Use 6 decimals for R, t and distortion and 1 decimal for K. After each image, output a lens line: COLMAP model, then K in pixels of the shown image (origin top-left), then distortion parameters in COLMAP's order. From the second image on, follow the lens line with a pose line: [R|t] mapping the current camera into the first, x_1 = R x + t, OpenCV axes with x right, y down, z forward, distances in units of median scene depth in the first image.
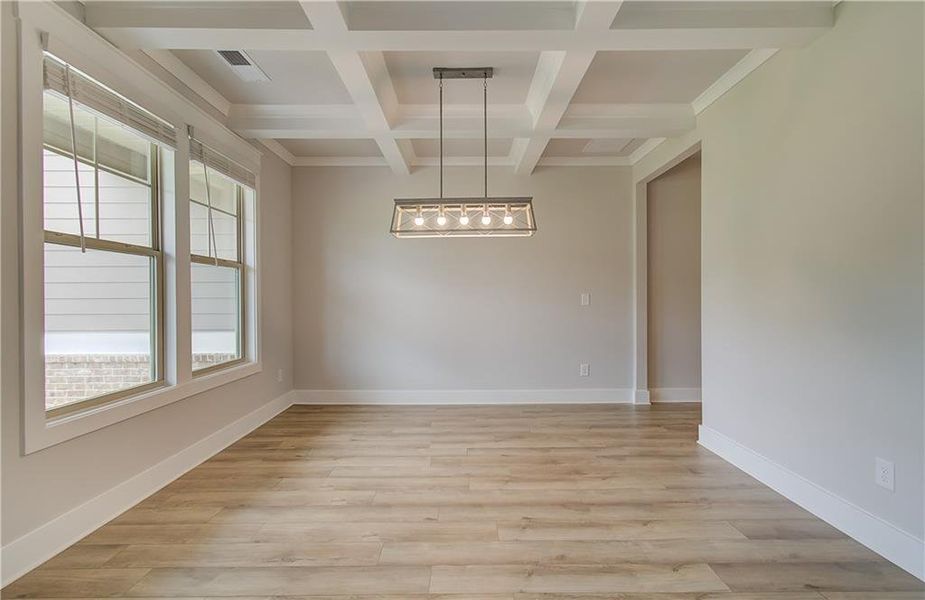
lens RADIAL K [[407.3, 0, 462.5], [0, 407.3, 300.0], [0, 0, 1]] dist [-0.009089, 0.000149]
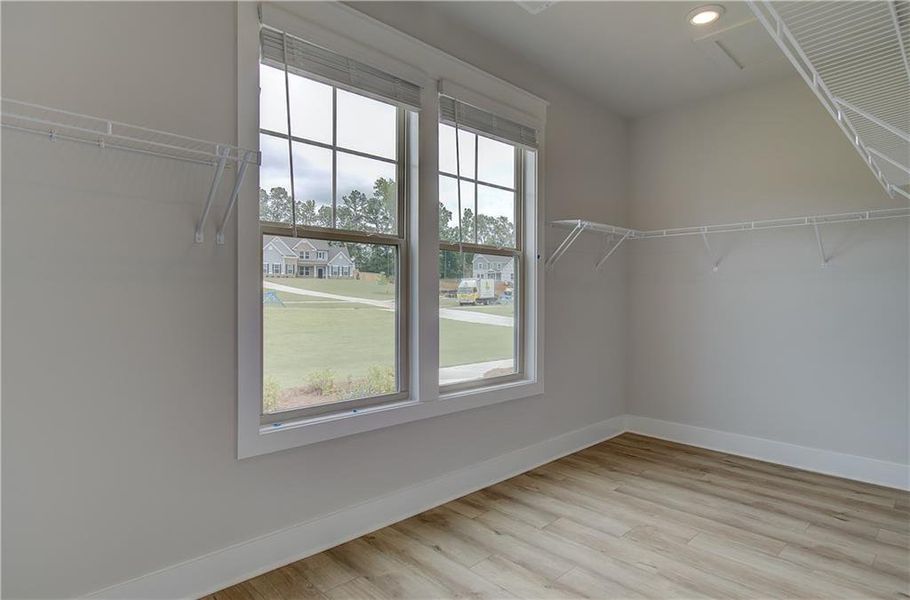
lens RADIAL K [[423.1, 0, 455.0], [0, 423.1, 300.0], [0, 0, 1]] dist [0.000130, -0.000048]
pose [[0.636339, 0.014818, -0.771267, -0.001202], [-0.011807, 0.999885, 0.009469, -0.003164], [0.771319, 0.003081, 0.636442, 0.479977]]
